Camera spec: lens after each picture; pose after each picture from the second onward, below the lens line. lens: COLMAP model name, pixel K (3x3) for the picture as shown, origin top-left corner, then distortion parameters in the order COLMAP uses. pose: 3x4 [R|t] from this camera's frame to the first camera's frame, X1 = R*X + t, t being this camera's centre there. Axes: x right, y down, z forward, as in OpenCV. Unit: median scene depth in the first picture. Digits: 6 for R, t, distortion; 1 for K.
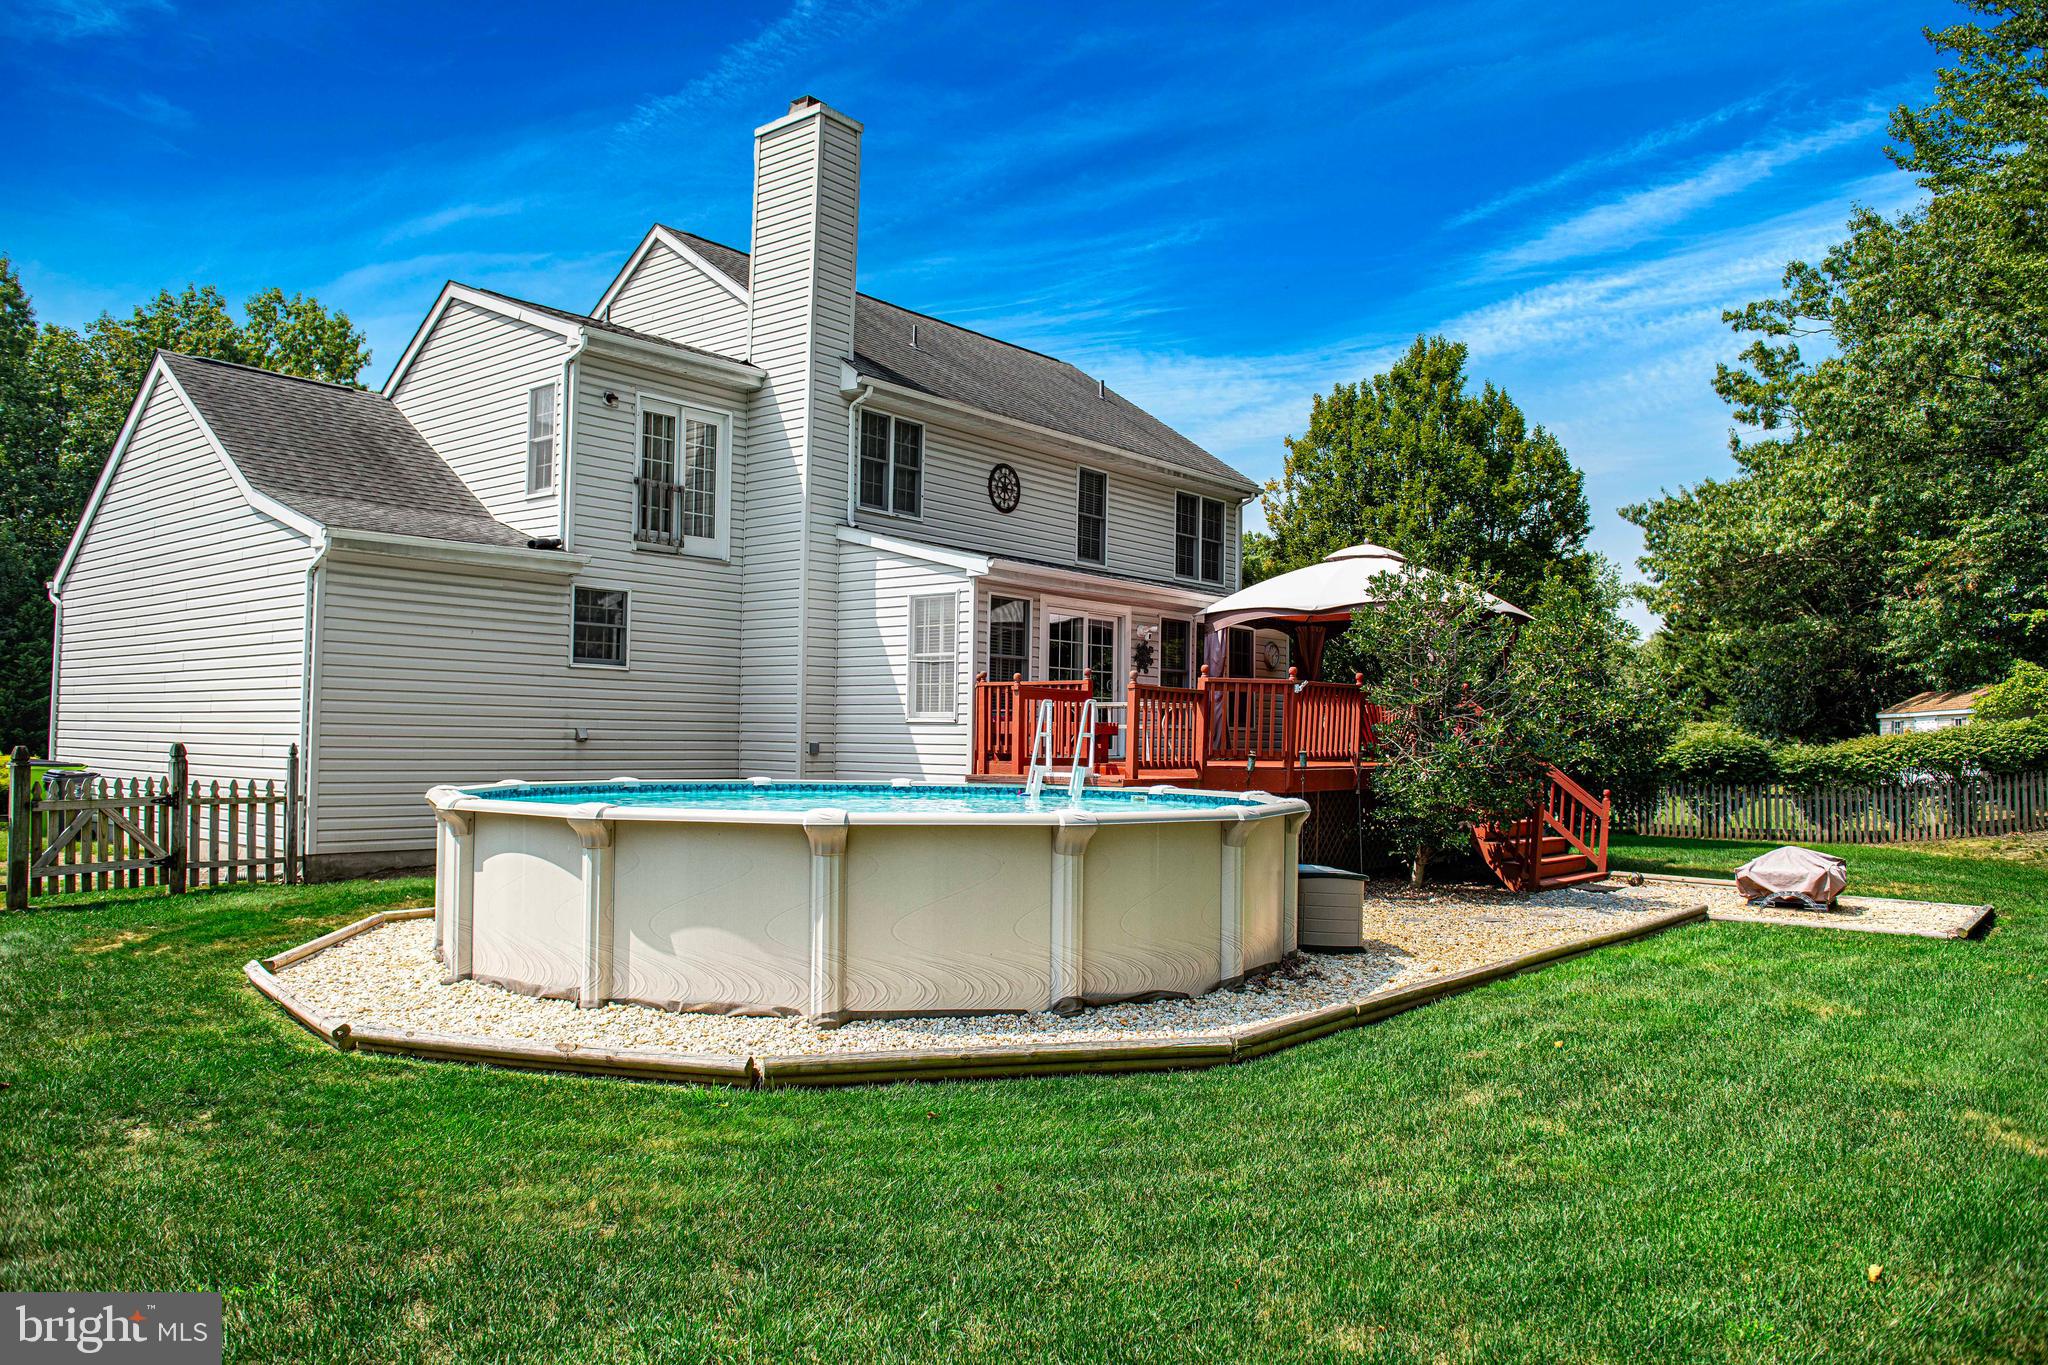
lens RADIAL K [[1403.1, 0, 1034.8], [0, 1403.1, 680.7], [0, 0, 1]] dist [-0.051394, 0.002085]
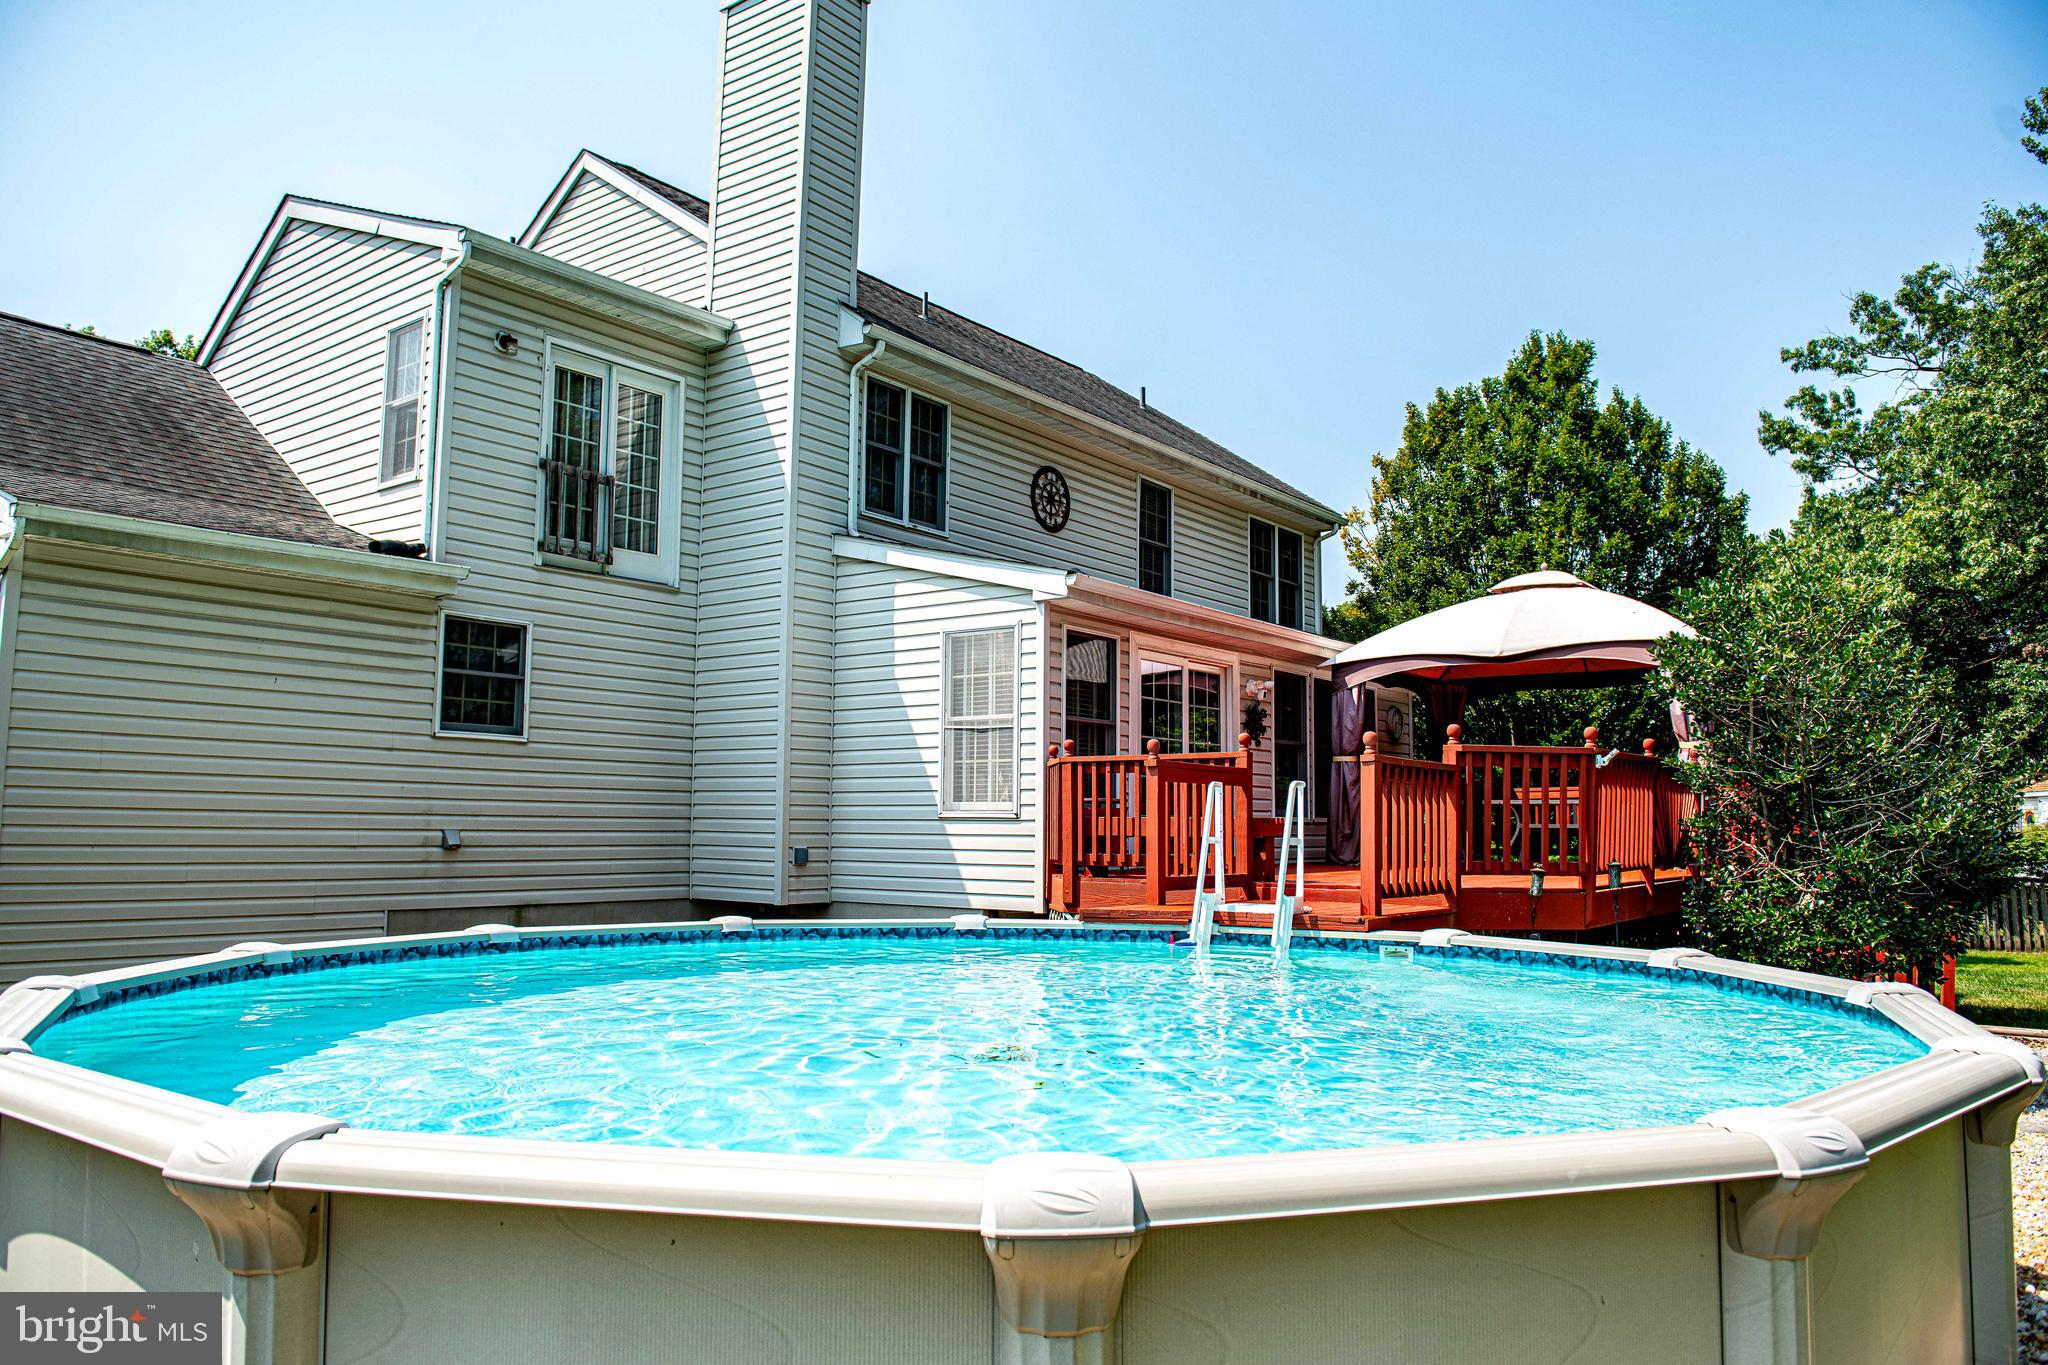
lens RADIAL K [[1403.1, 0, 1032.6], [0, 1403.1, 685.6], [0, 0, 1]] dist [-0.051394, 0.002085]
pose [[0.999237, -0.002901, 0.038947, -0.070349], [0.005112, 0.998372, -0.056804, 0.004530], [-0.038719, 0.056960, 0.997625, 0.305471]]
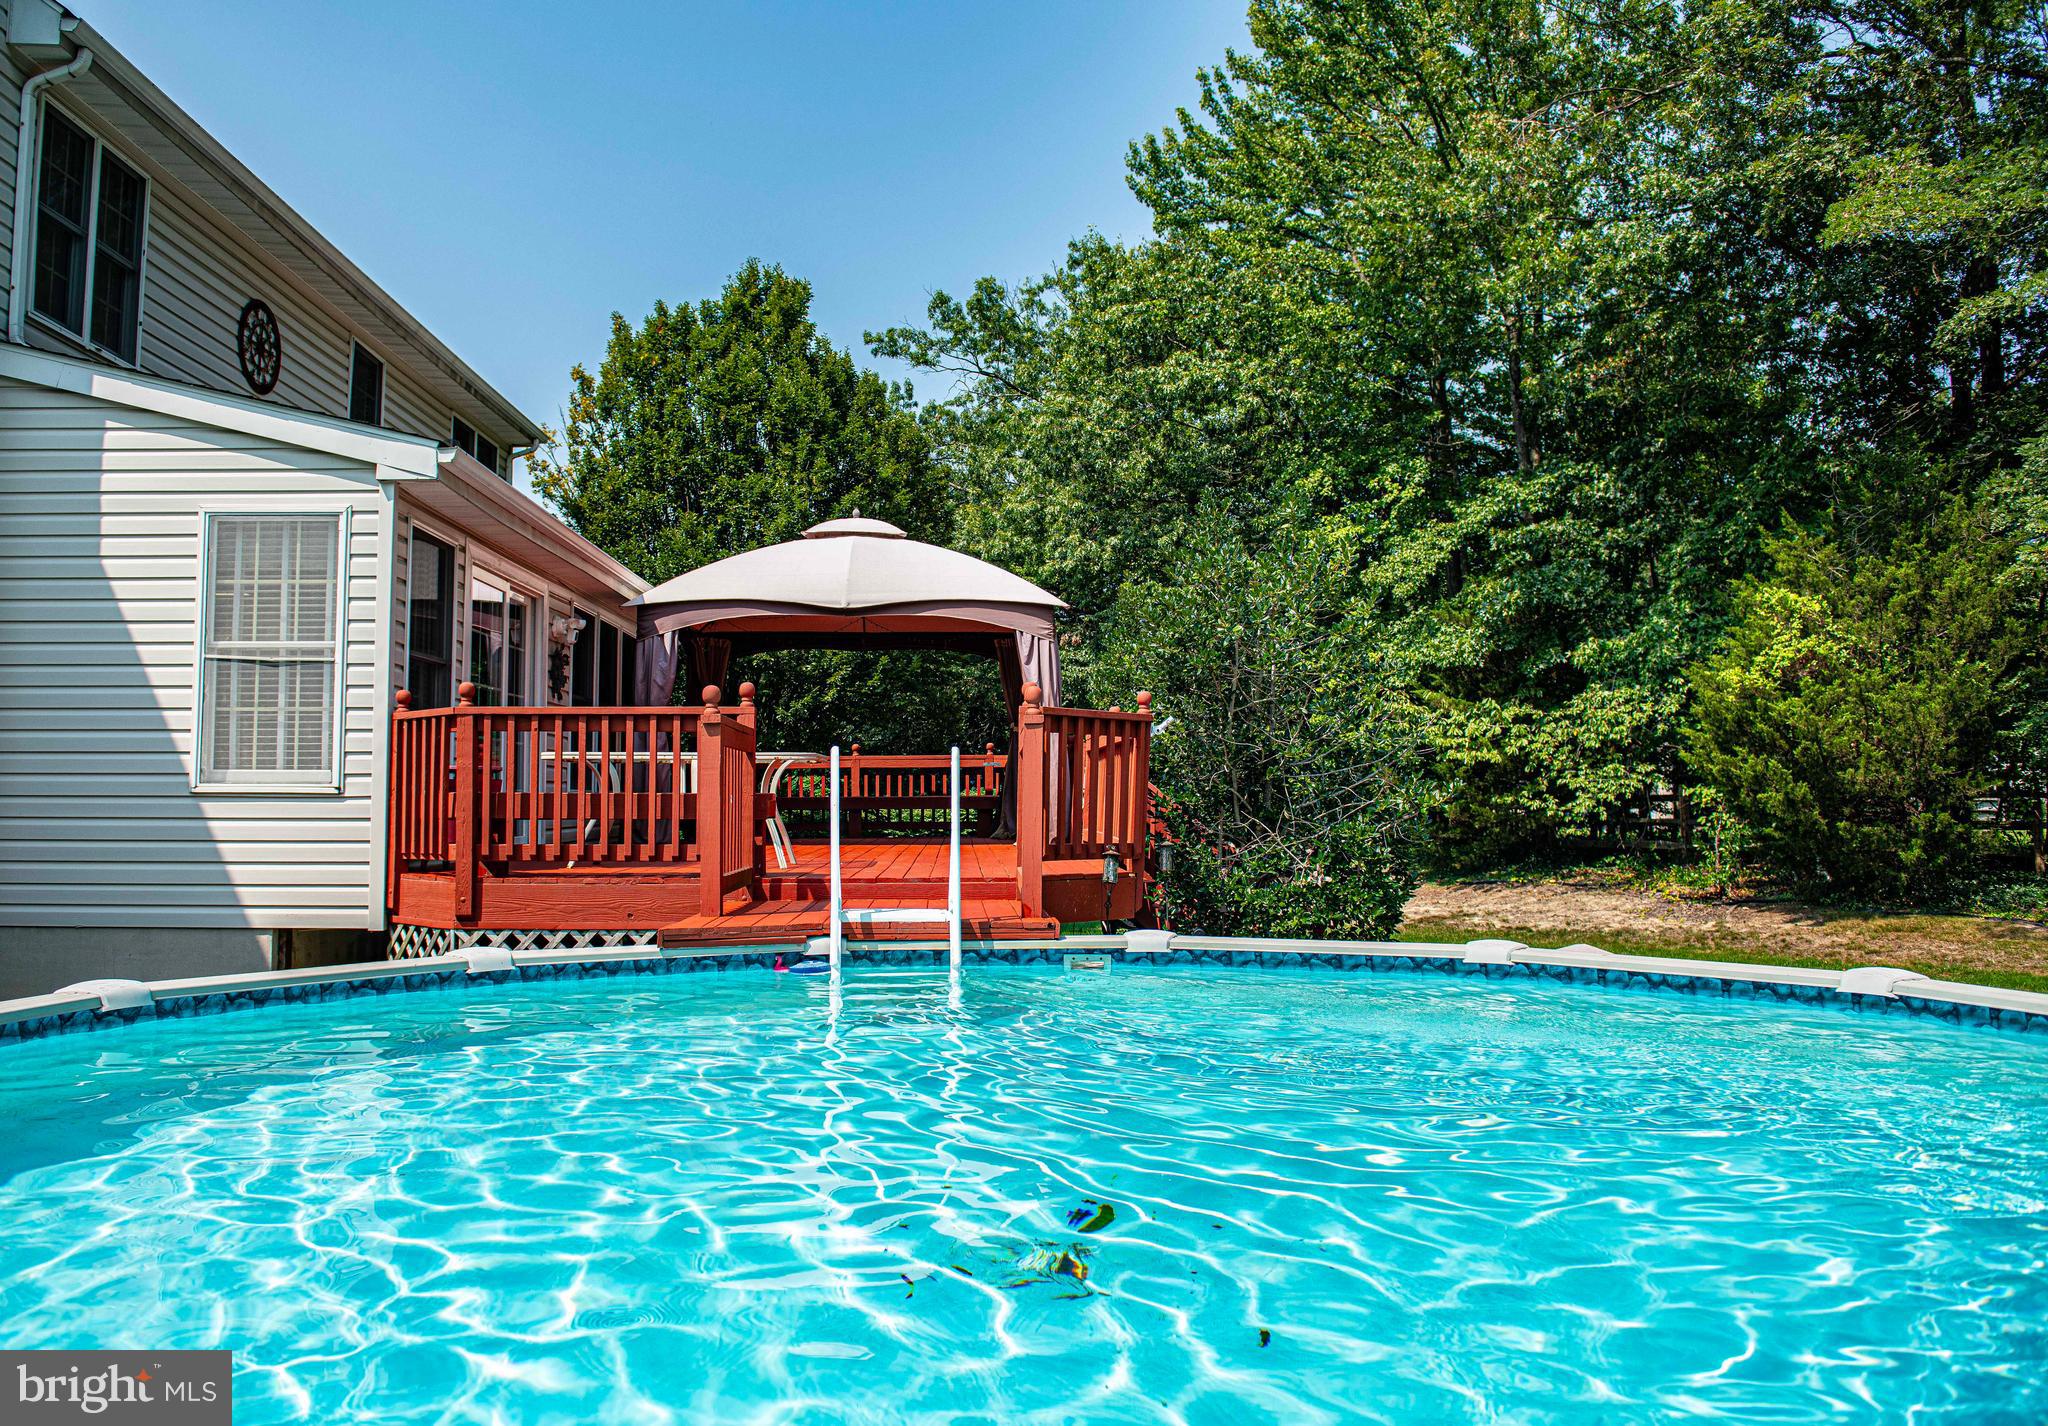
lens RADIAL K [[1488.0, 0, 960.0], [0, 1488.0, 684.5], [0, 0, 1]] dist [-0.039900, 0.000080]
pose [[0.768384, 0.034495, 0.639059, -0.198074], [-0.016048, 0.999271, -0.034643, 0.007211], [-0.639788, 0.016364, 0.768377, 0.465850]]
